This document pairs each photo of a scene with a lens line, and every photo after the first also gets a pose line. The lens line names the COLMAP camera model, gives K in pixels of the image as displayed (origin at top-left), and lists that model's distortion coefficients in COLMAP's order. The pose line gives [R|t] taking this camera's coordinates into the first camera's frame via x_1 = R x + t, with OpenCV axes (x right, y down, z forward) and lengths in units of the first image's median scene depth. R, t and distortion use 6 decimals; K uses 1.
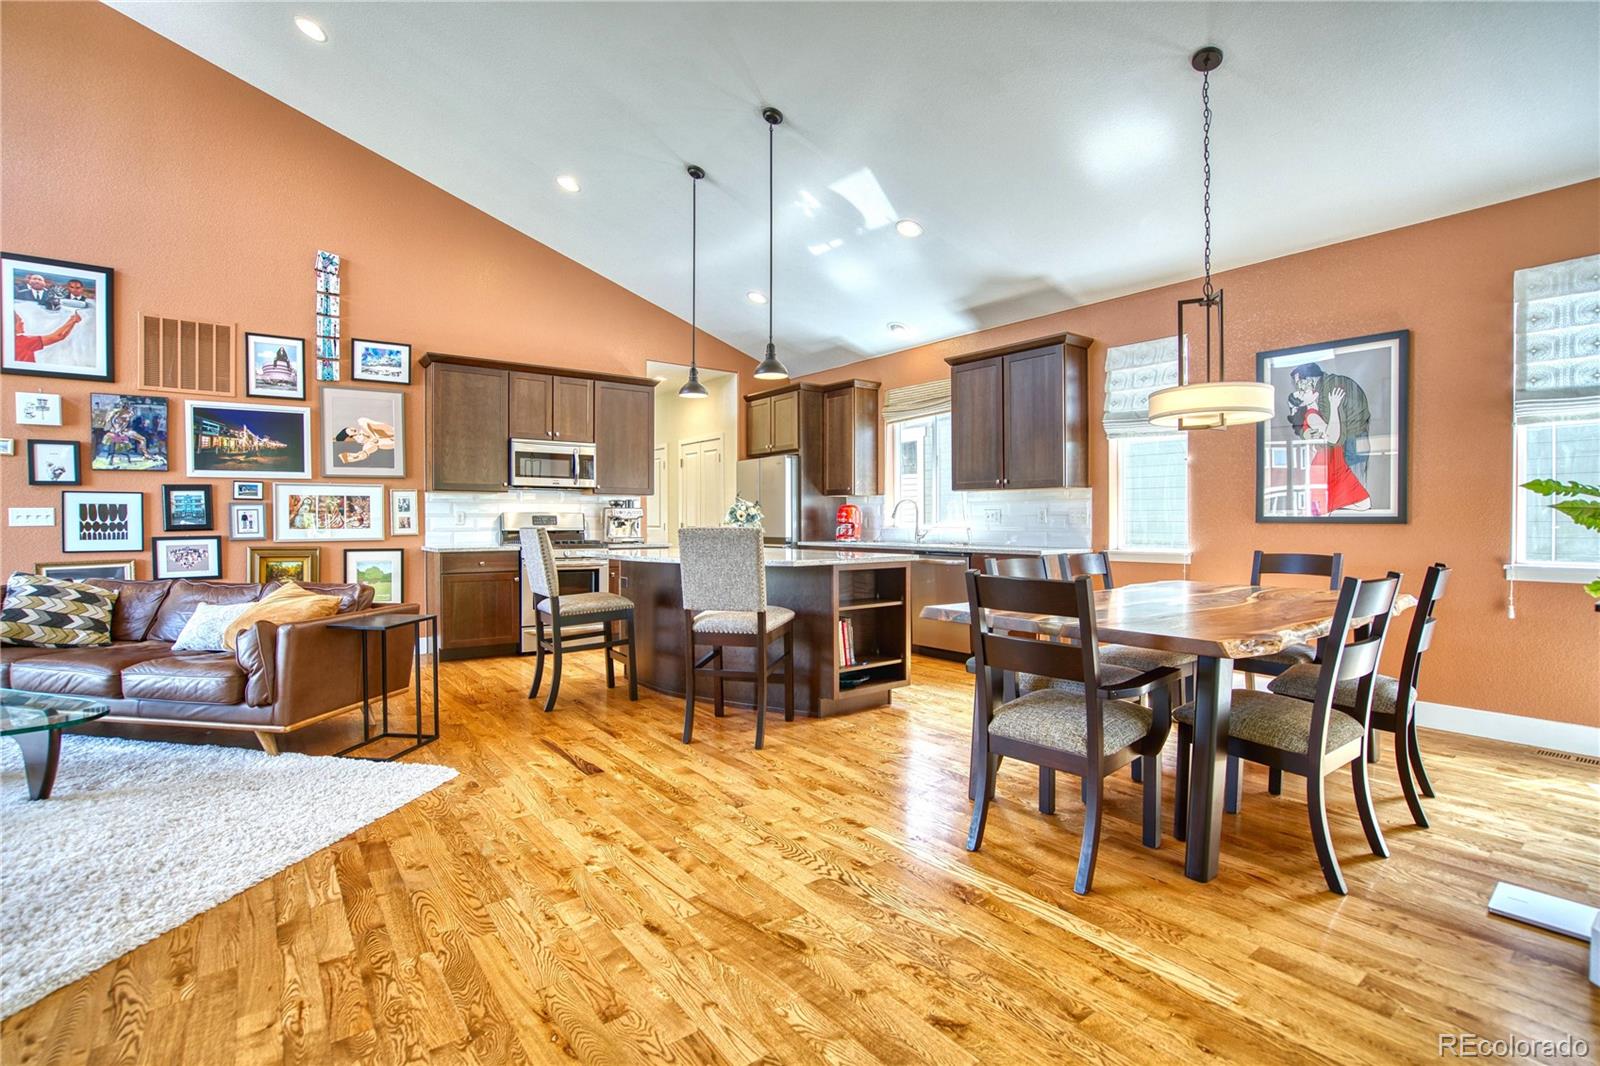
lens RADIAL K [[741.6, 0, 798.1], [0, 741.6, 529.1], [0, 0, 1]] dist [-0.057677, 0.022302]
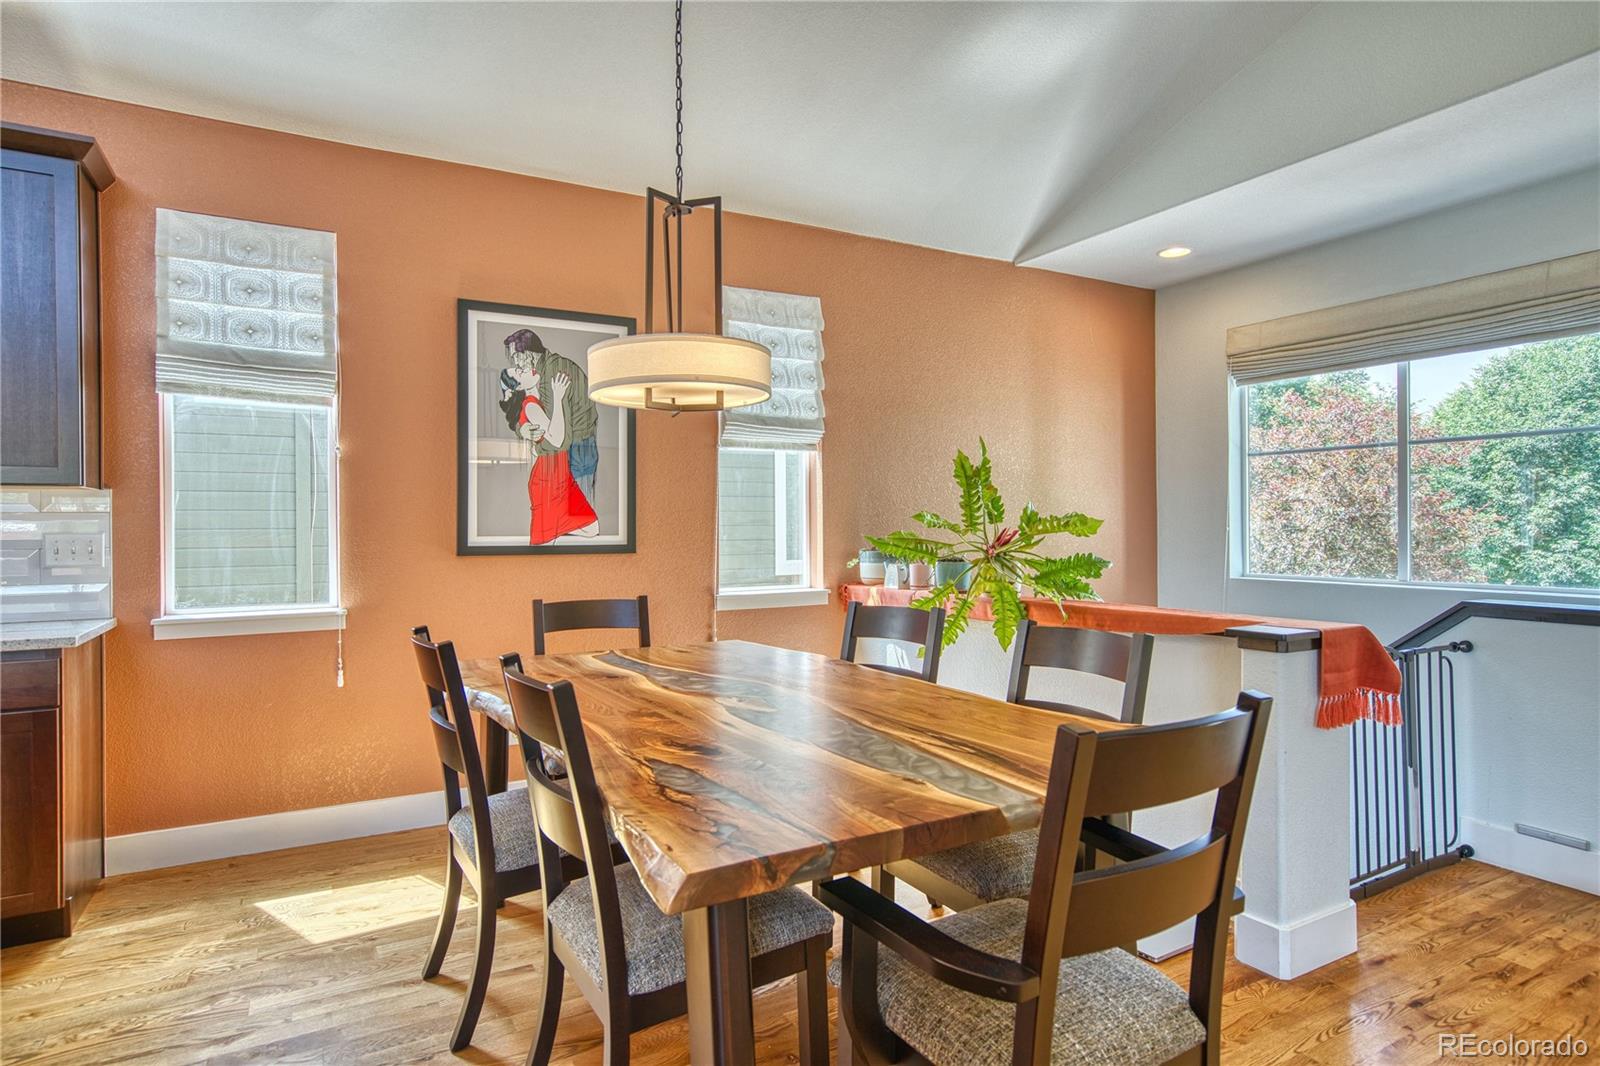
lens RADIAL K [[898.7, 0, 800.0], [0, 898.7, 533.0], [0, 0, 1]] dist [-0.044155, 0.041393]
pose [[0.134068, -0.005372, 0.990958, -0.103825], [0.017771, 0.999838, 0.003016, -0.021088], [-0.990813, 0.017206, 0.134142, 0.468501]]
